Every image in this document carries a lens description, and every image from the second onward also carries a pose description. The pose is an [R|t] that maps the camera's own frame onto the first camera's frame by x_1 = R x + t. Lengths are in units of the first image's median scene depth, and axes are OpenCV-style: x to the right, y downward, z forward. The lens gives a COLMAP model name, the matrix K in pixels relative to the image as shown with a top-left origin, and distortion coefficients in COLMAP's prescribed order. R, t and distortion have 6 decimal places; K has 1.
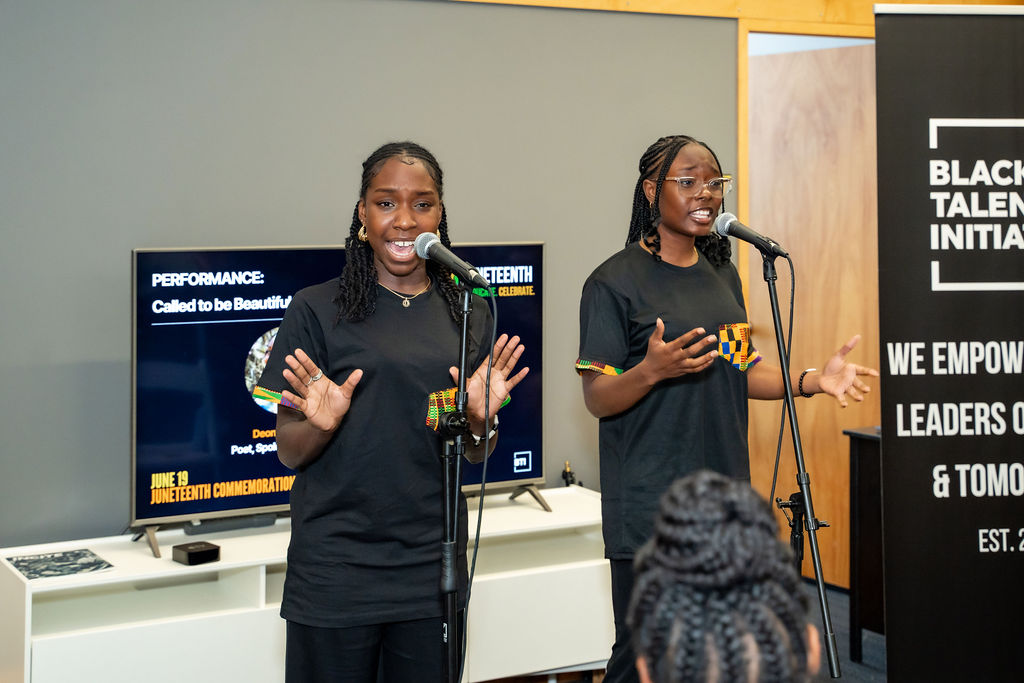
lens RADIAL K [[1617.0, 0, 506.6], [0, 1617.0, 233.8], [0, 0, 1]] dist [0.122177, 0.000000]
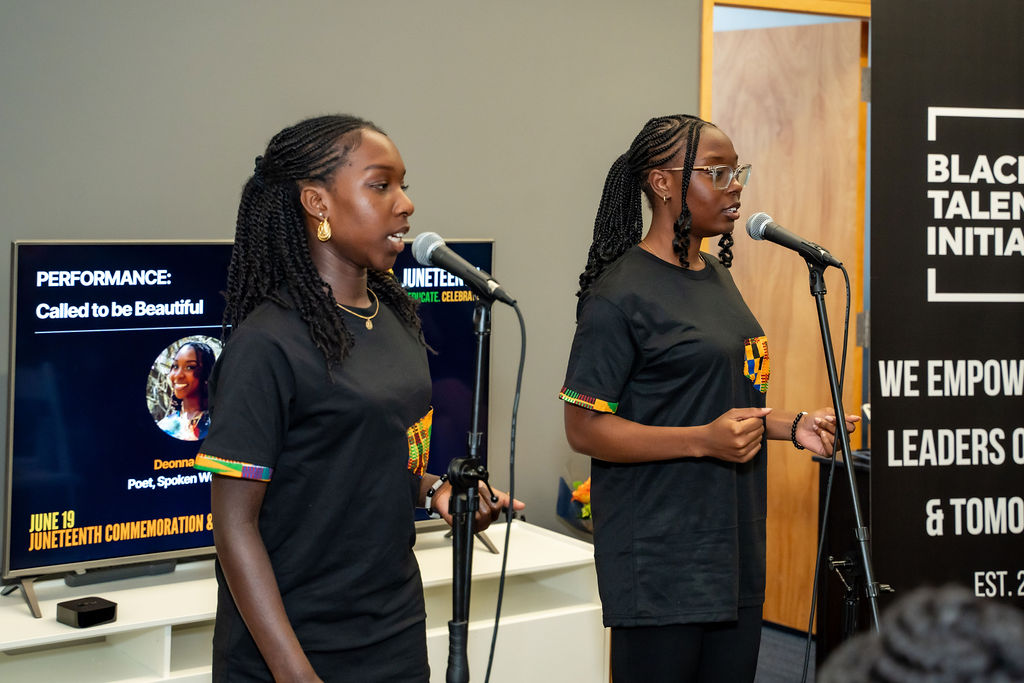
lens RADIAL K [[1705.3, 0, 511.5], [0, 1705.3, 242.1], [0, 0, 1]] dist [0.132220, 0.000000]
pose [[0.995290, 0.017151, 0.095416, -0.053089], [-0.018271, 0.999774, 0.010872, -0.003362], [-0.095208, -0.012564, 0.995378, 0.095428]]
